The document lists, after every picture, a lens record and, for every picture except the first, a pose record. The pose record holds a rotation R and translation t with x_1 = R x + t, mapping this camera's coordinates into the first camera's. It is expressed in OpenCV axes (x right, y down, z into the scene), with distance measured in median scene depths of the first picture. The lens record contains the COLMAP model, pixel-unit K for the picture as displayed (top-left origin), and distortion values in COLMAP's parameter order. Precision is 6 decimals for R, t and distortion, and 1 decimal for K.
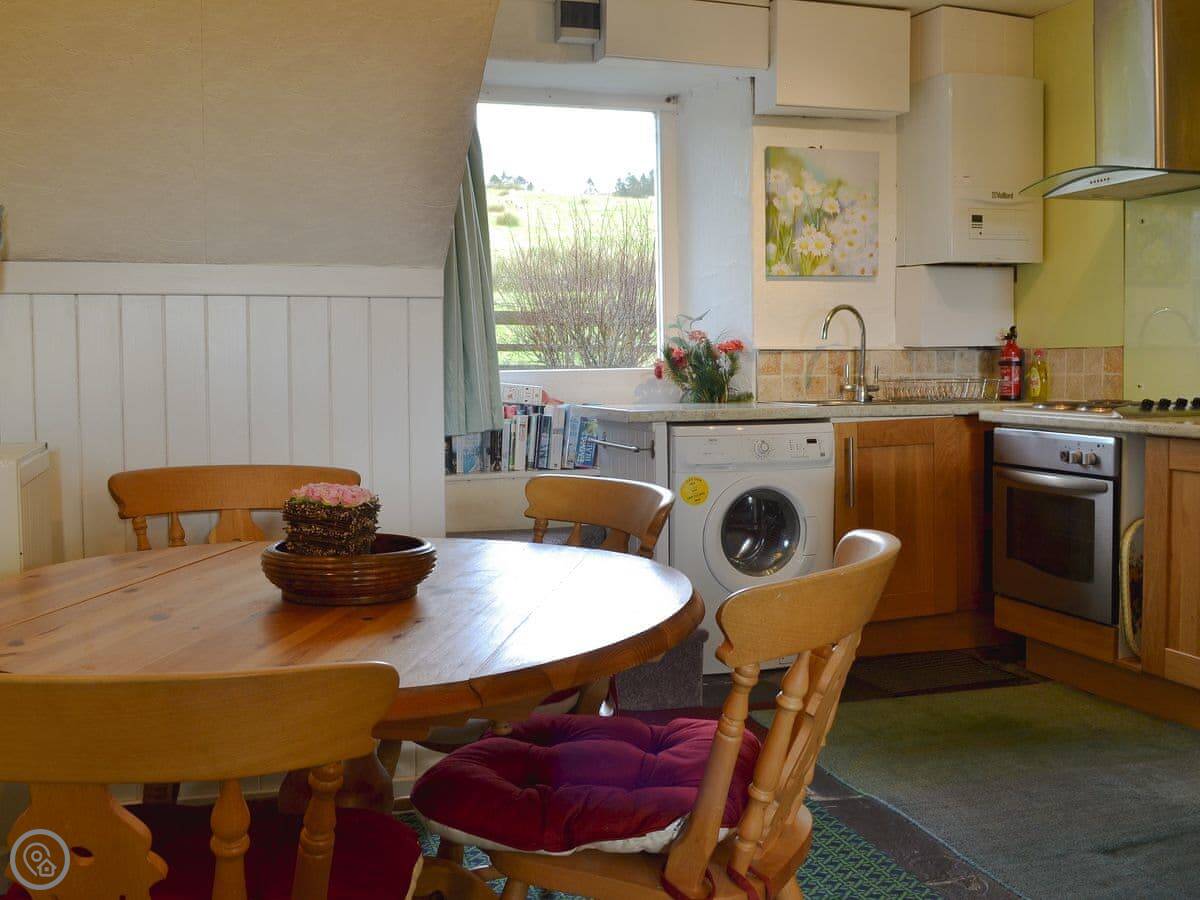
lens RADIAL K [[1161.0, 0, 597.7], [0, 1161.0, 421.6], [0, 0, 1]] dist [-0.063532, 0.001830]
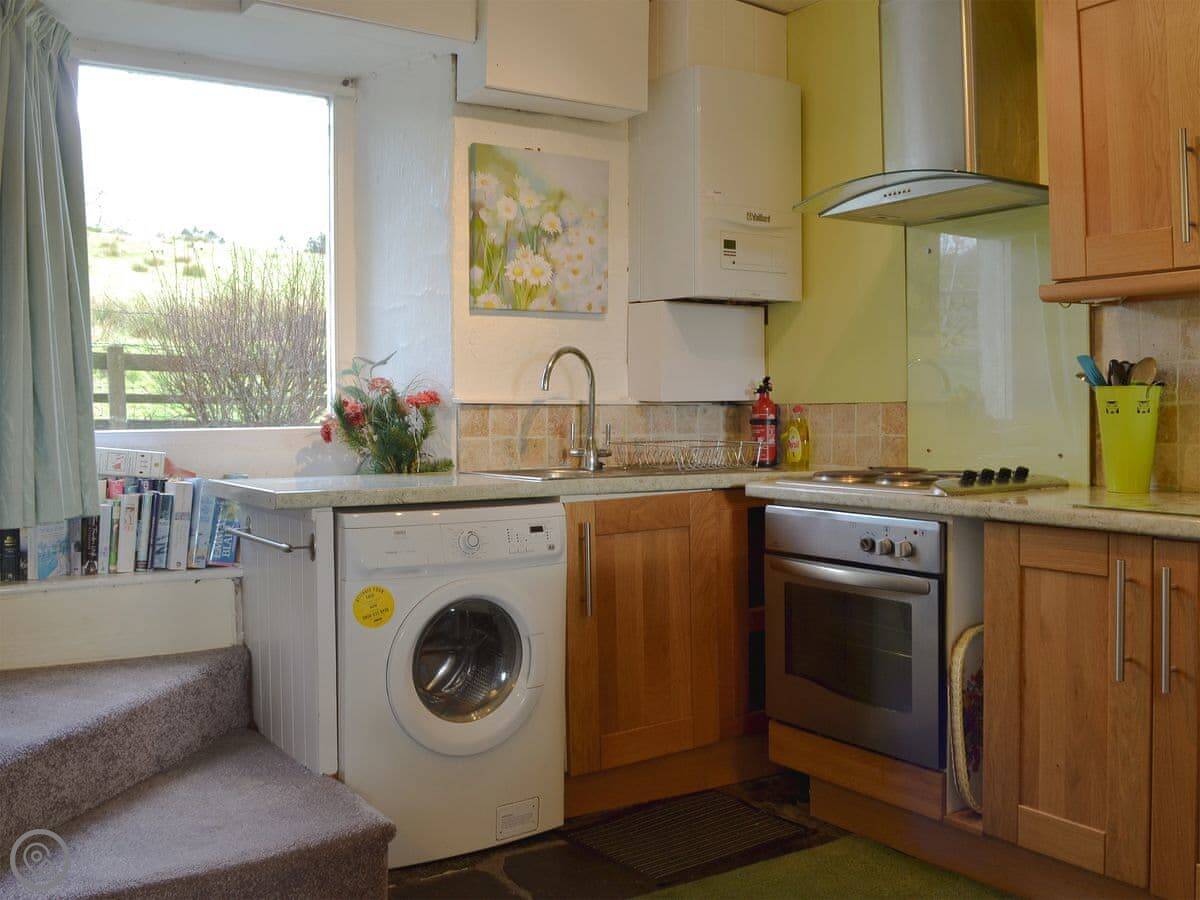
lens RADIAL K [[1152.2, 0, 606.6], [0, 1152.2, 402.1], [0, 0, 1]] dist [-0.079135, -0.000078]
pose [[0.962150, 0.007022, 0.272430, 0.024515], [0.010068, 0.998070, -0.061282, -0.015581], [-0.272335, 0.061705, 0.960222, 0.242678]]
